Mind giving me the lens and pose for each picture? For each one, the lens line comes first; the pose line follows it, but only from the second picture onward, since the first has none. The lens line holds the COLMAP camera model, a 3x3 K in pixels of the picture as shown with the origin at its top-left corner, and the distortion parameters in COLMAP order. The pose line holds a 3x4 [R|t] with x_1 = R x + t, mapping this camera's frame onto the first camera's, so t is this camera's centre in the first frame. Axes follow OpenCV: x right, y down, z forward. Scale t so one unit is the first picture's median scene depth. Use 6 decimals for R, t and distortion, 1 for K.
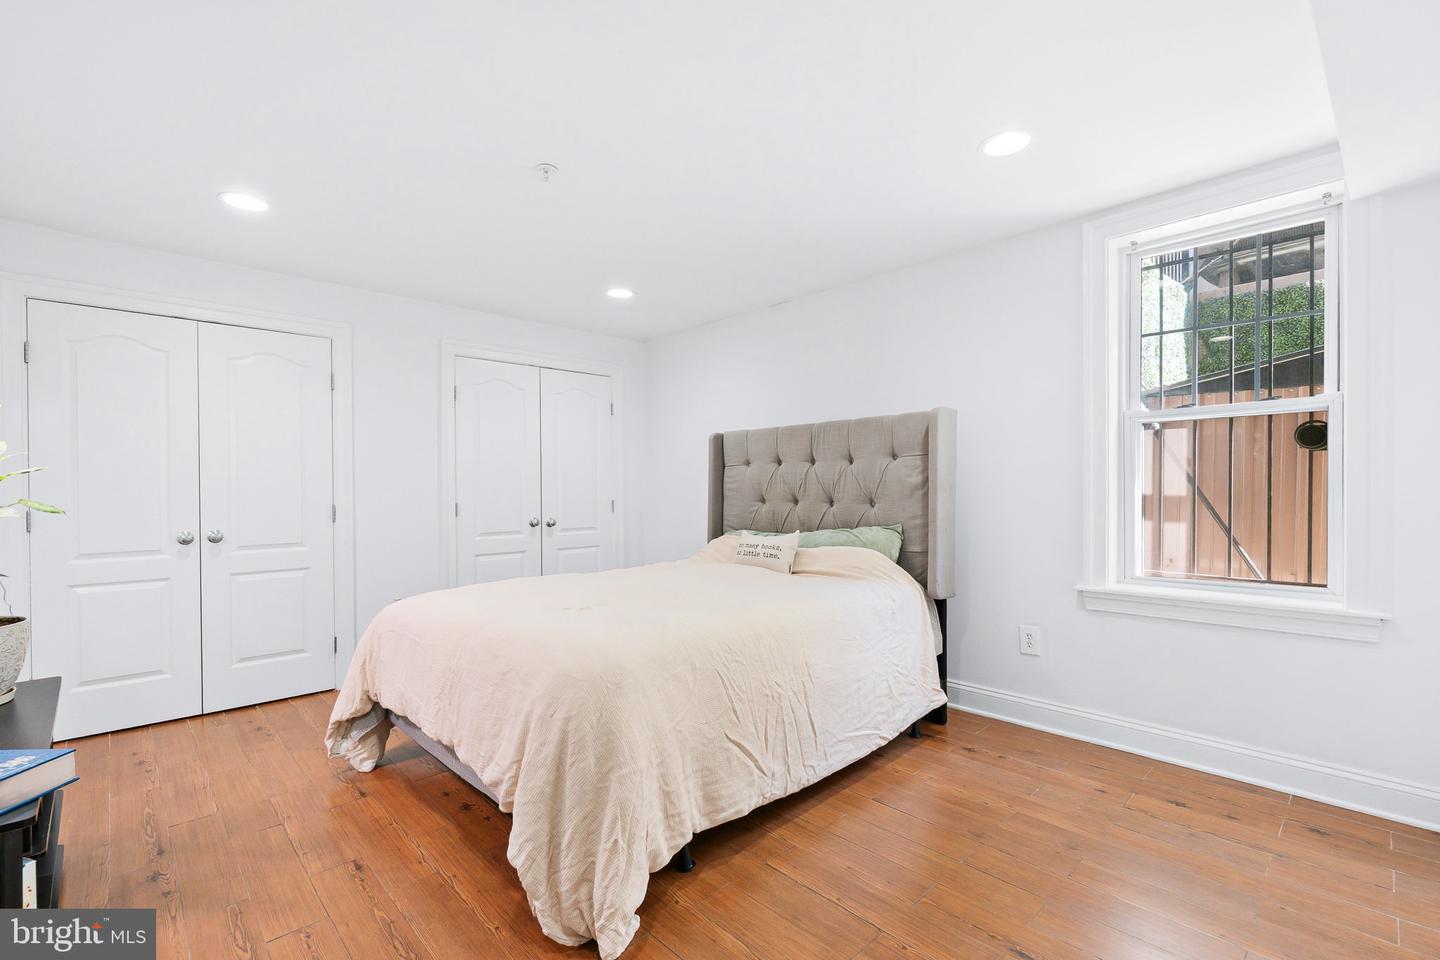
lens RADIAL K [[660.8, 0, 716.3], [0, 660.8, 496.3], [0, 0, 1]] dist [0.003094, 0.000099]
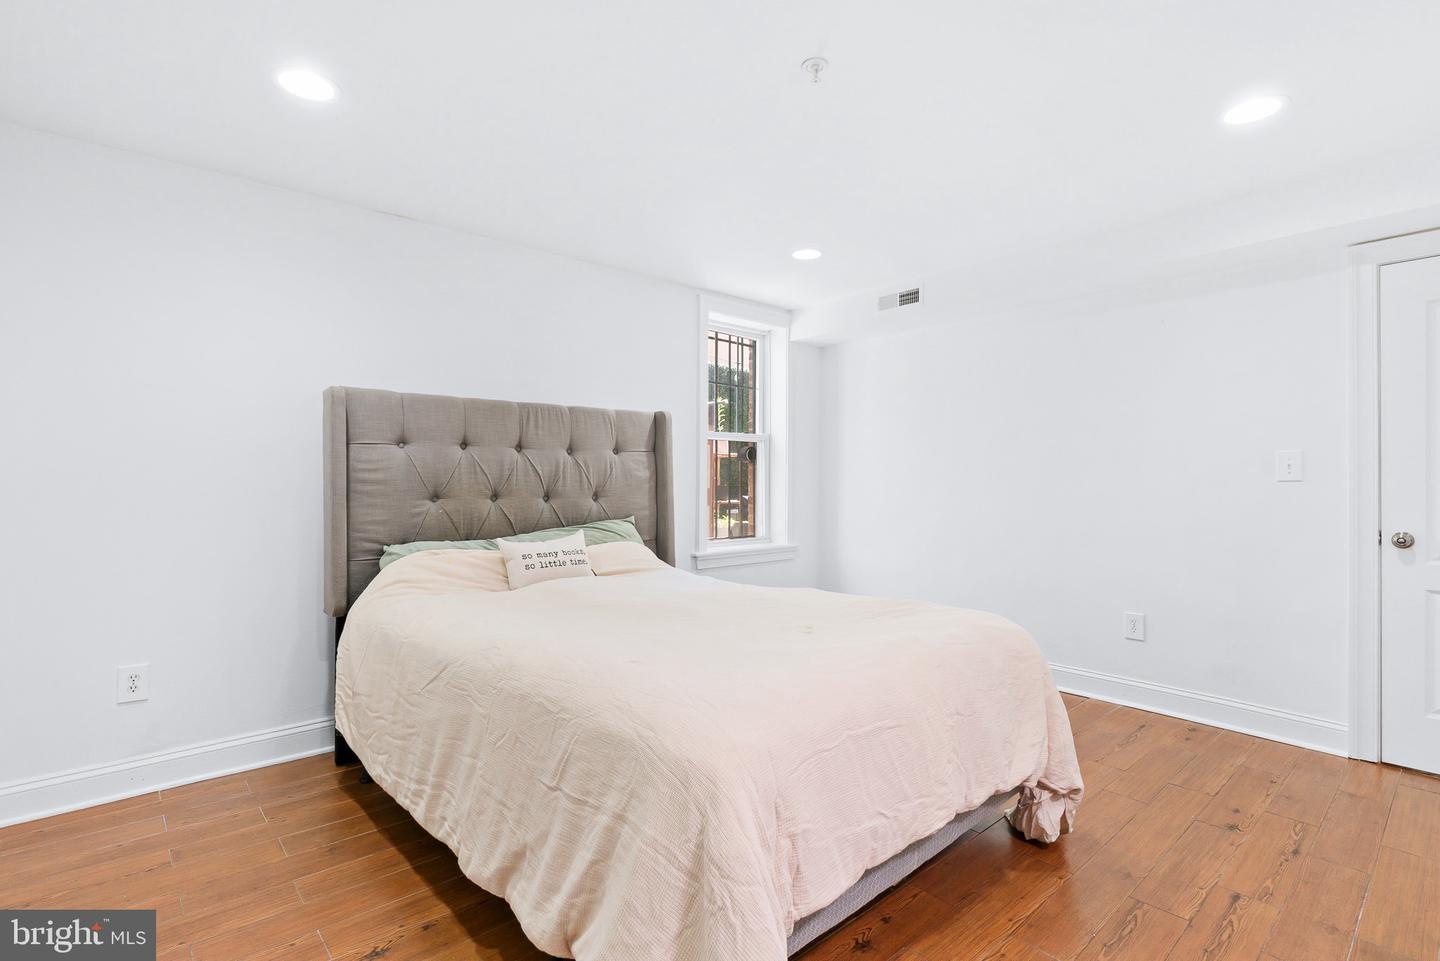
lens RADIAL K [[684.0, 0, 721.9], [0, 684.0, 492.3], [0, 0, 1]] dist [-0.003215, -0.000483]
pose [[0.013000, -0.009307, 0.999872, -0.757157], [0.005982, 0.999940, 0.009229, -0.004511], [-0.999898, 0.005862, 0.013055, 0.793770]]
